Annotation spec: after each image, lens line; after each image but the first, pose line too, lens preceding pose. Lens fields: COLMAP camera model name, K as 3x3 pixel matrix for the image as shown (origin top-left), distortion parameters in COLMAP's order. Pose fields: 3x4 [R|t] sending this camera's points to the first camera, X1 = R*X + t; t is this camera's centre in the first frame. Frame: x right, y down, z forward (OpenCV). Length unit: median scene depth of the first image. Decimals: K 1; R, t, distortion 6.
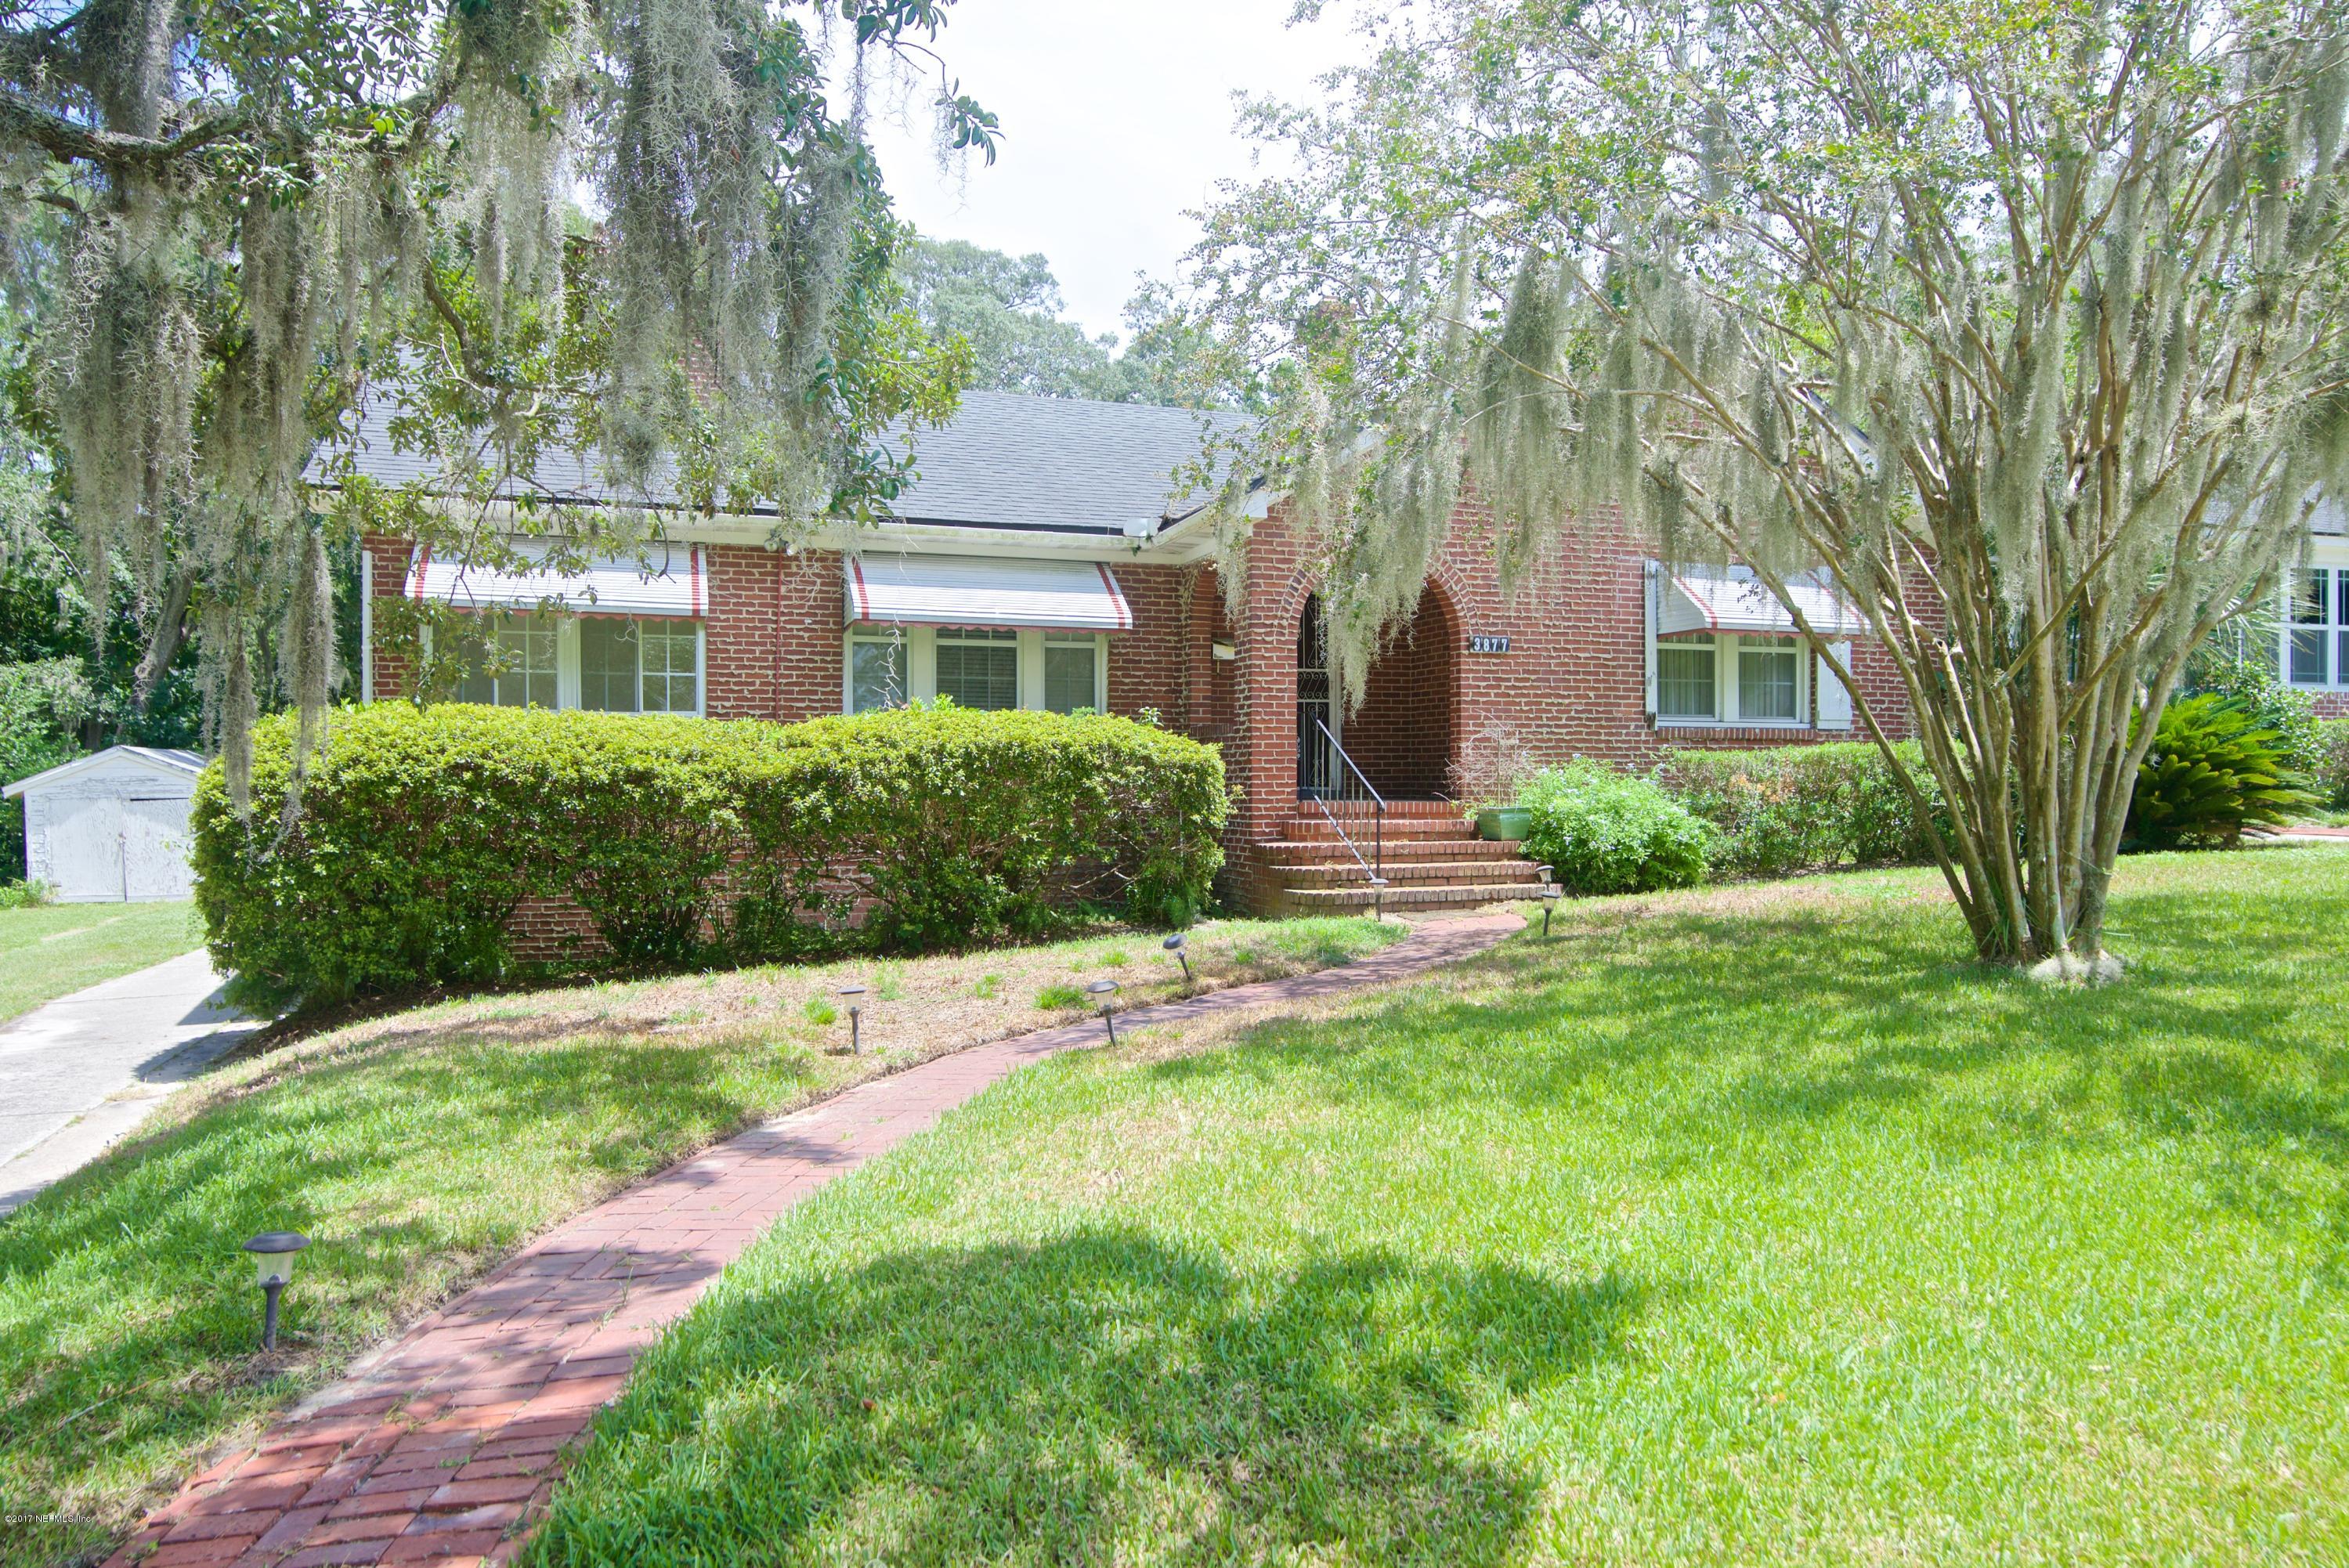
lens RADIAL K [[1572.3, 0, 1174.5], [0, 1572.3, 784.0], [0, 0, 1]] dist [-0.002203, 0.003882]
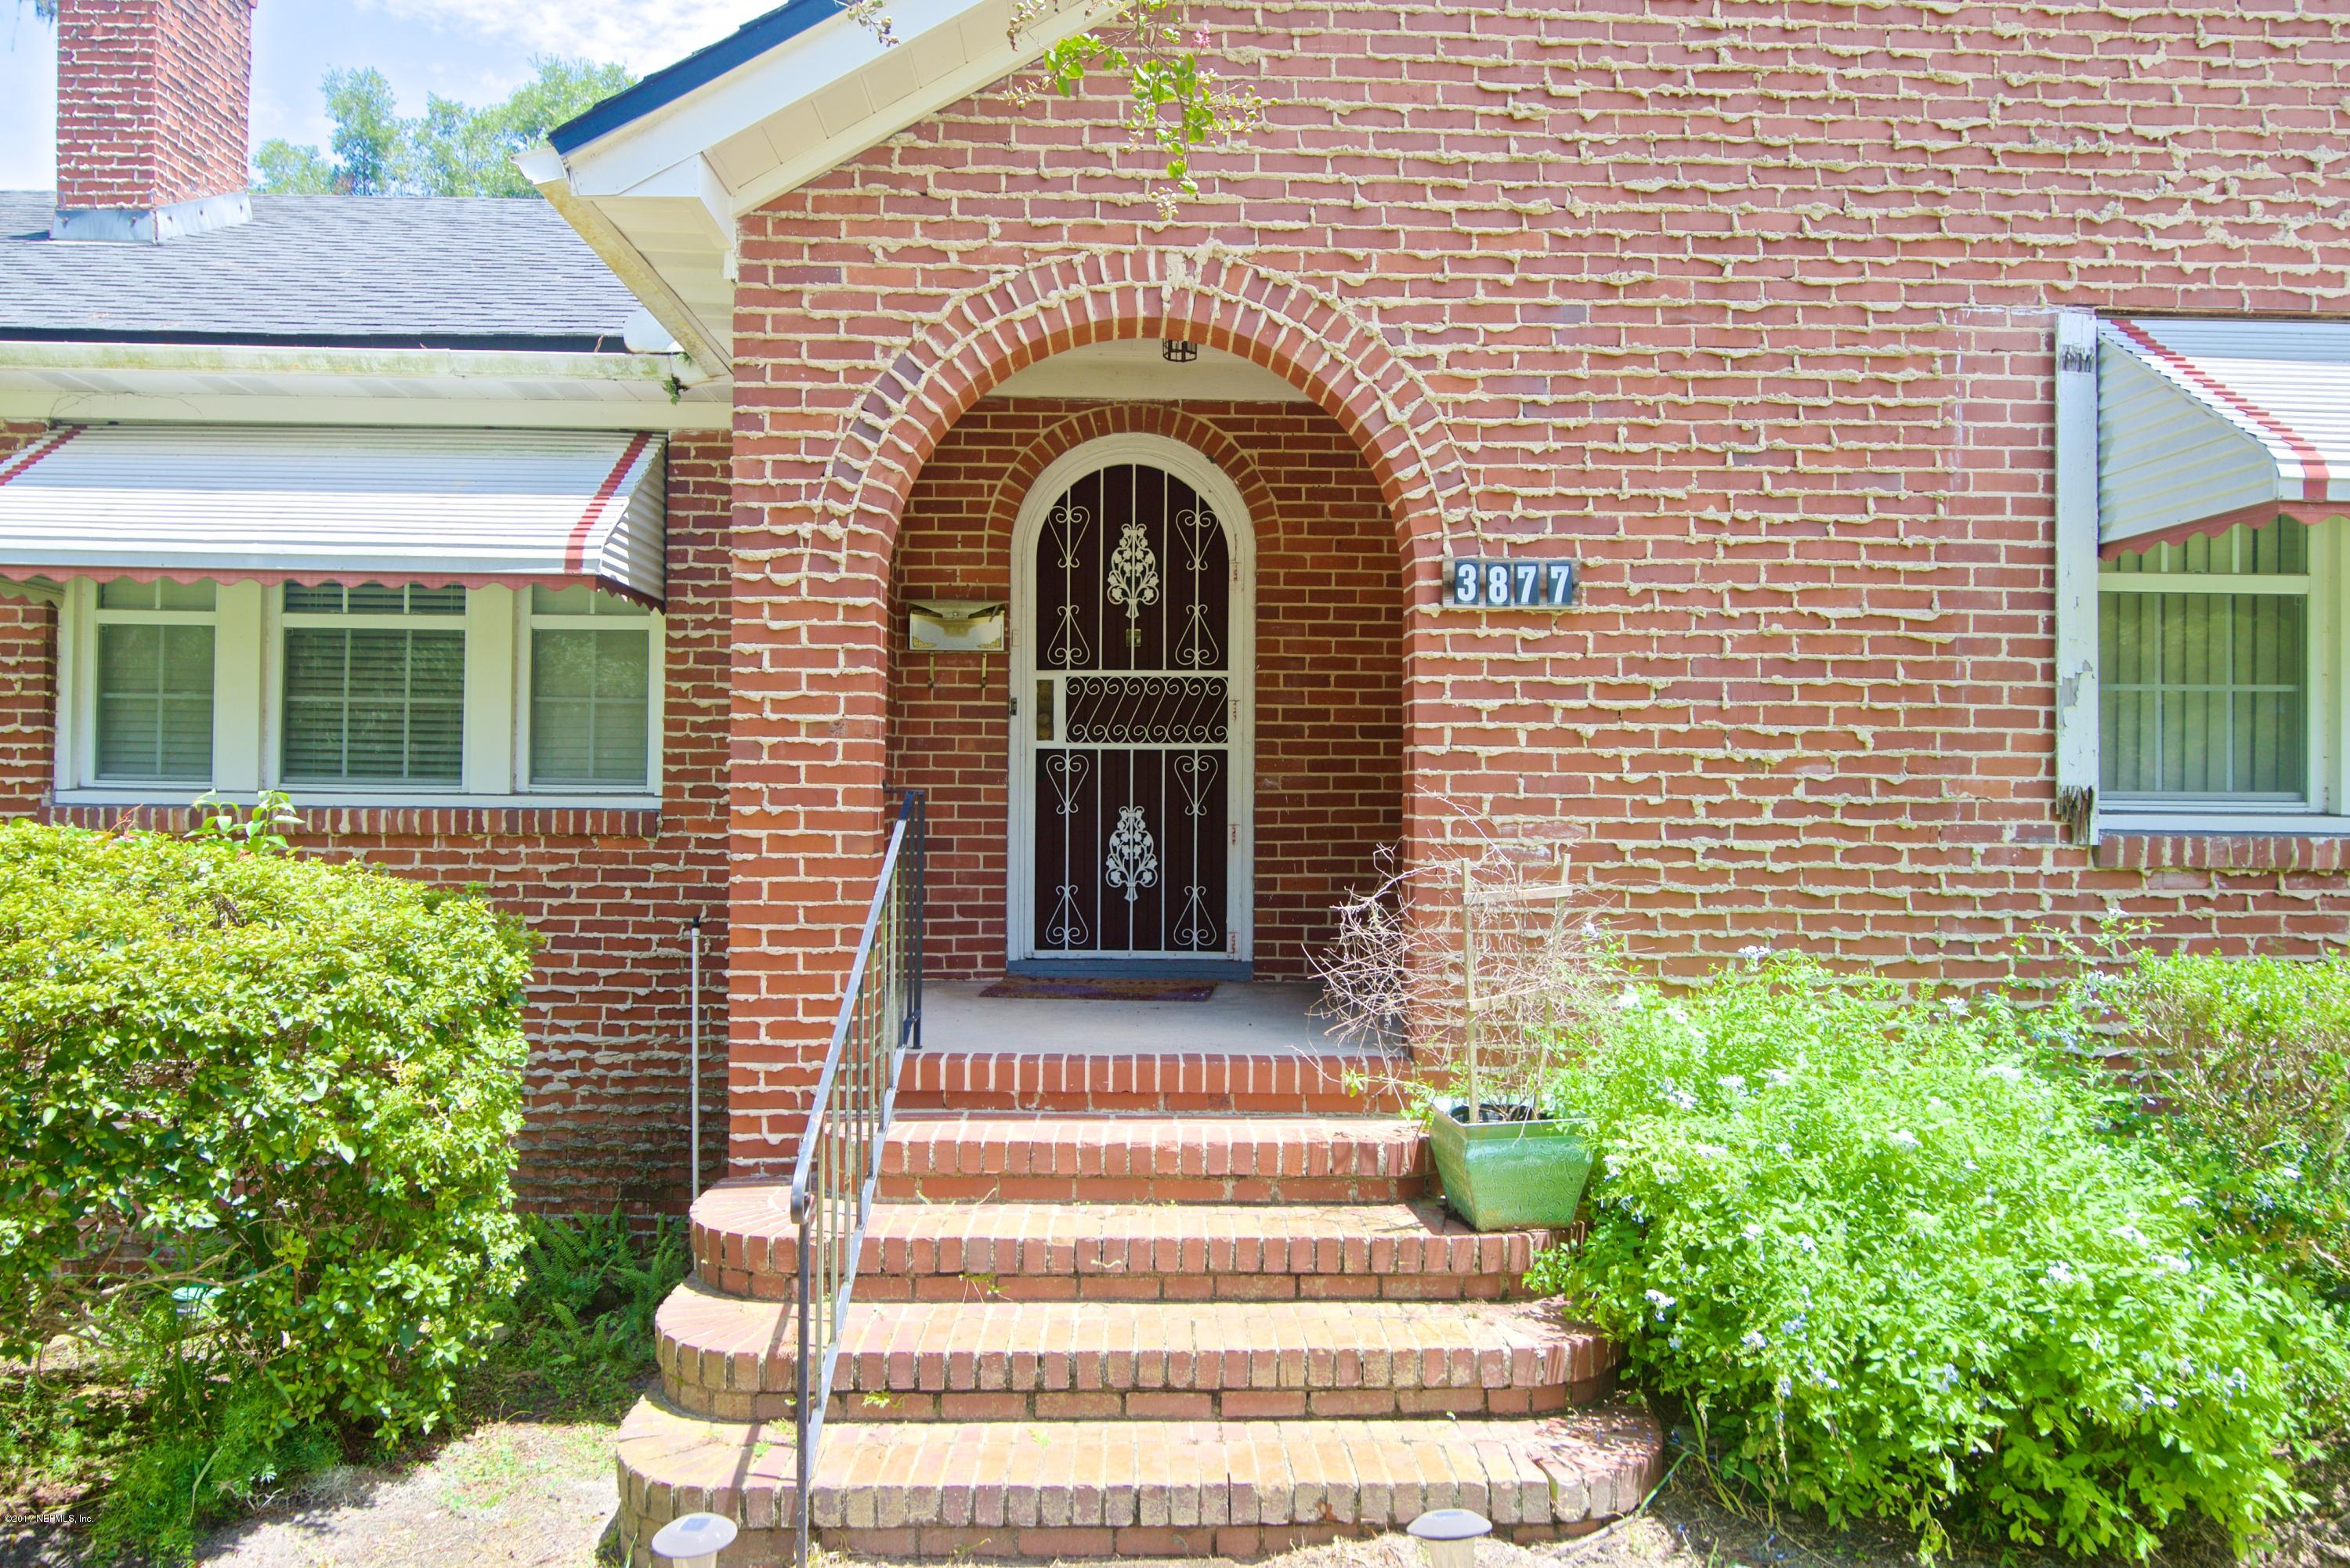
lens RADIAL K [[1524.0, 0, 1175.0], [0, 1524.0, 784.0], [0, 0, 1]] dist [-0.000977, -0.003372]
pose [[0.956469, 0.006737, -0.291757, 0.246675], [-0.009859, 0.999909, -0.009230, -0.047202], [0.291668, 0.011705, 0.956448, 0.735716]]
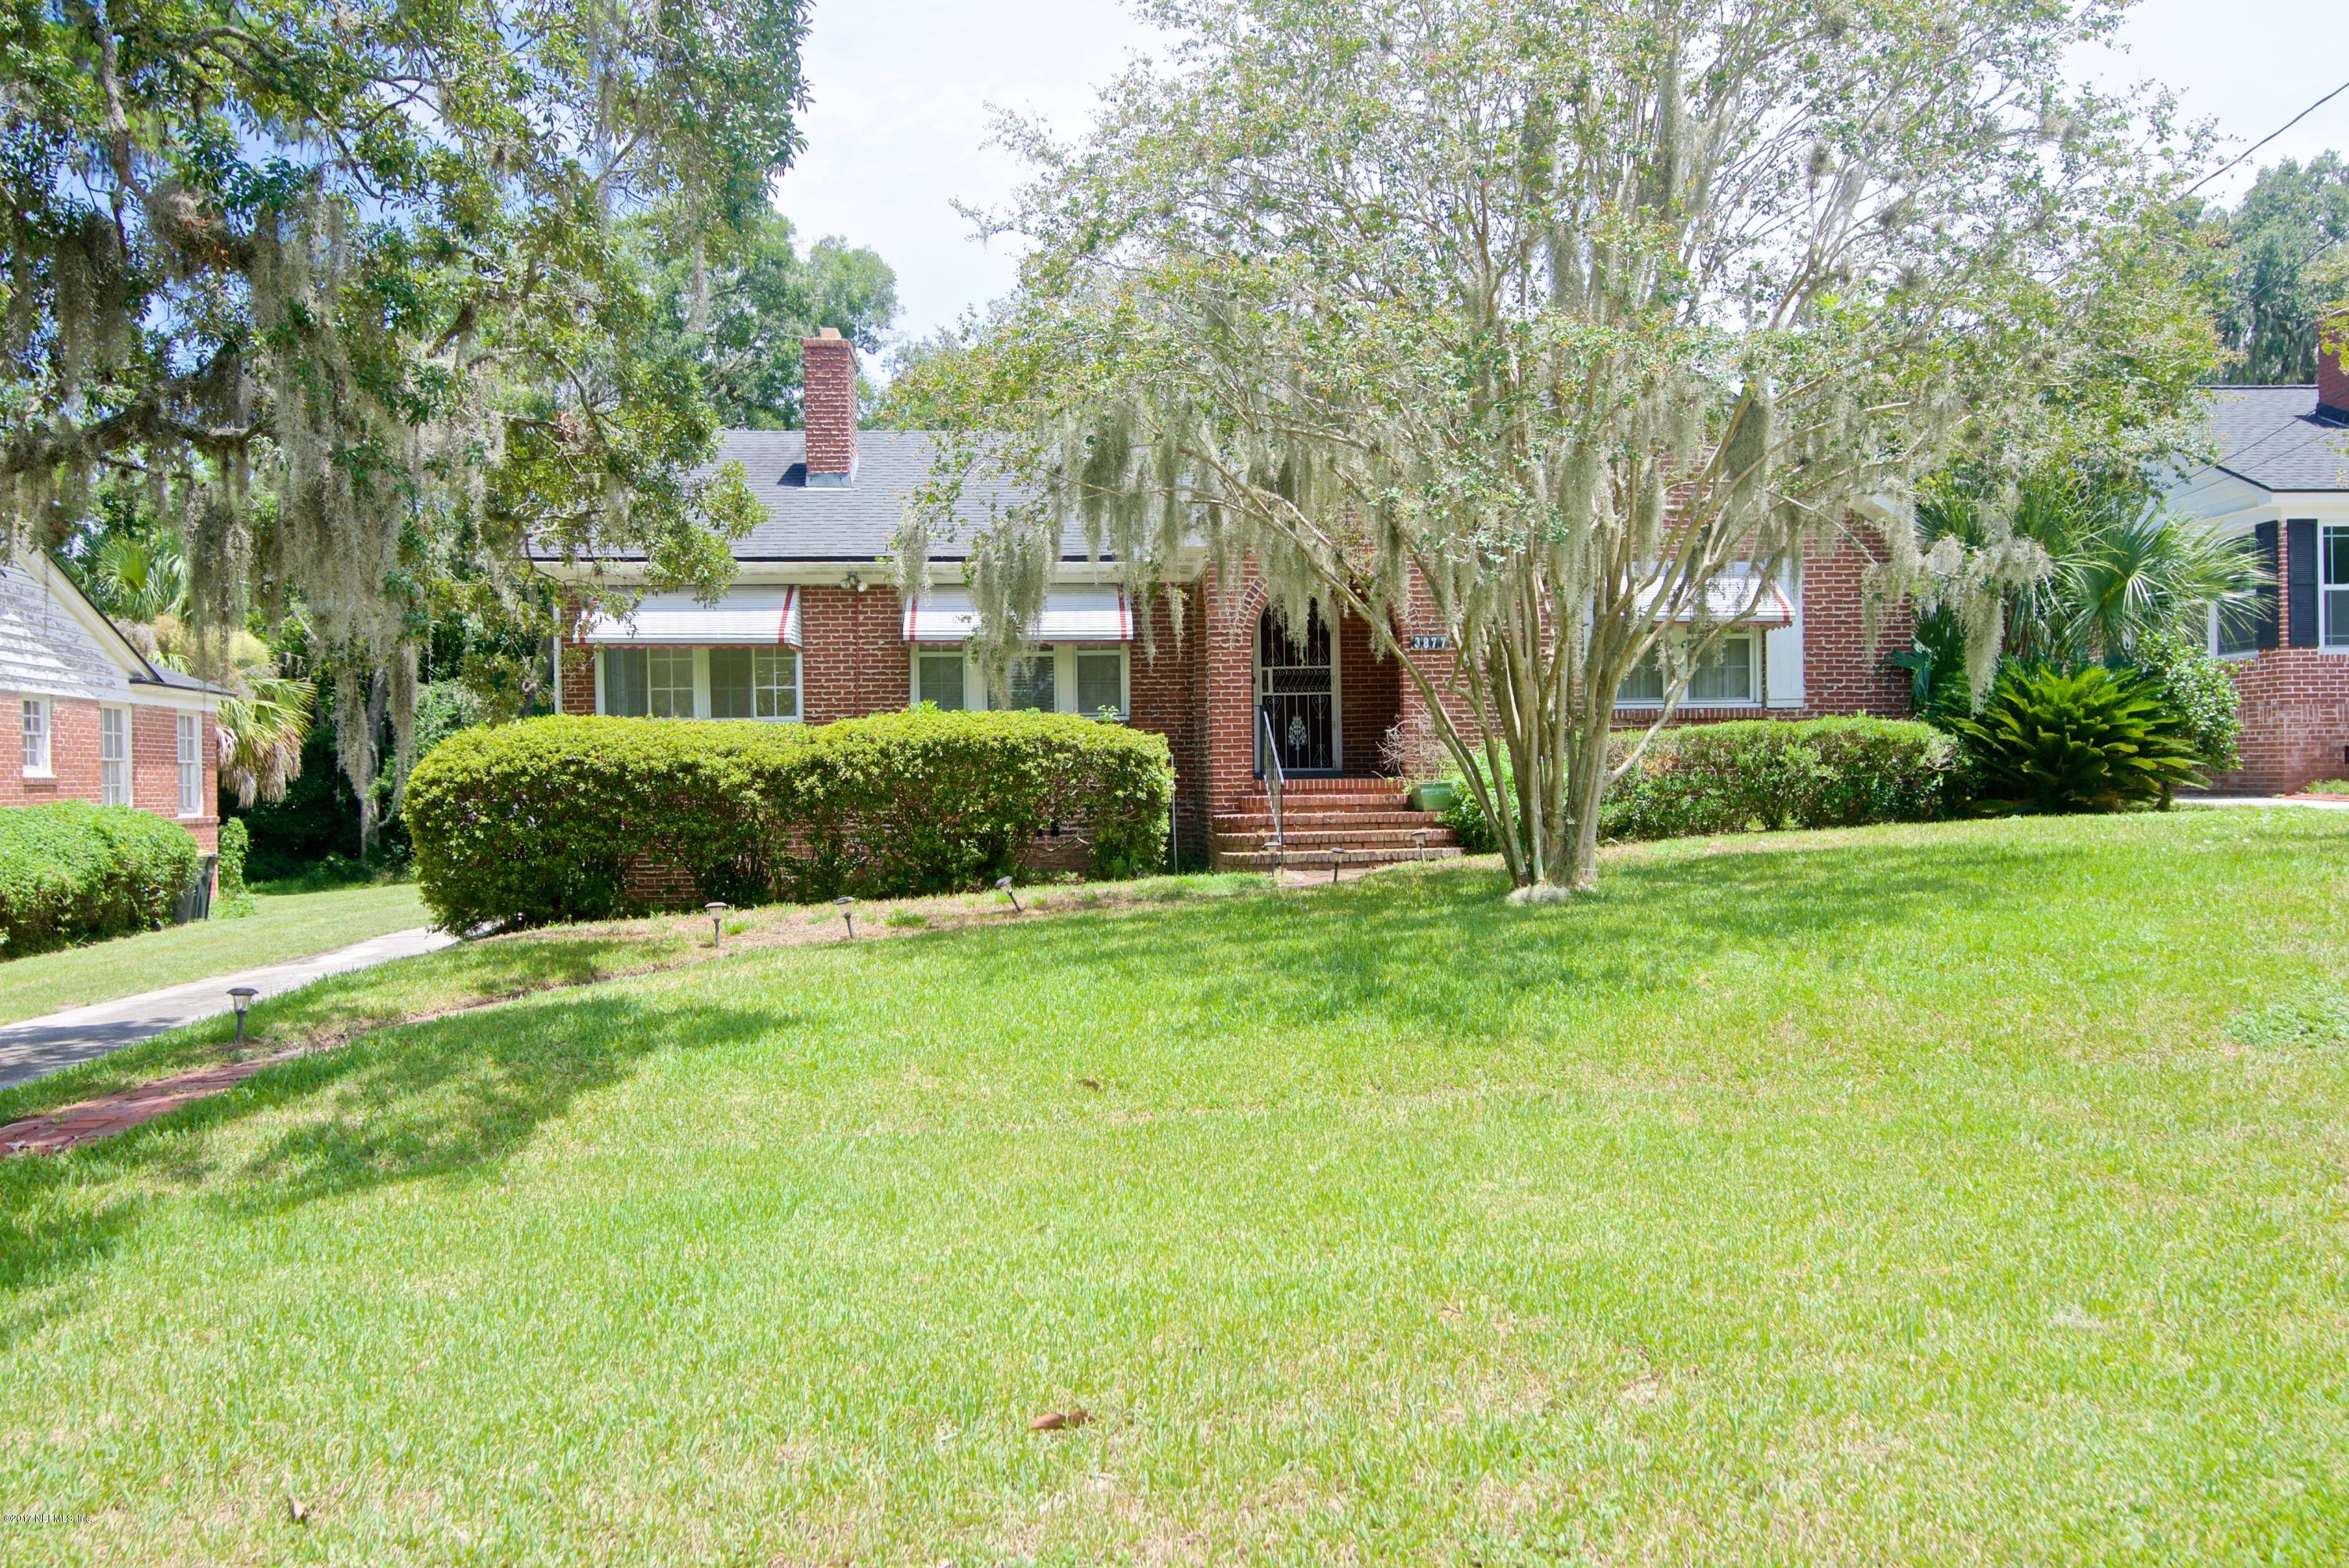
lens RADIAL K [[1647.7, 0, 1174.5], [0, 1647.7, 784.0], [0, 0, 1]] dist [-0.013399, 0.049137]
pose [[0.969253, -0.012478, -0.245751, 0.342956], [0.014322, 0.999881, 0.005716, 0.006261], [0.245650, -0.009060, 0.969316, -0.240026]]
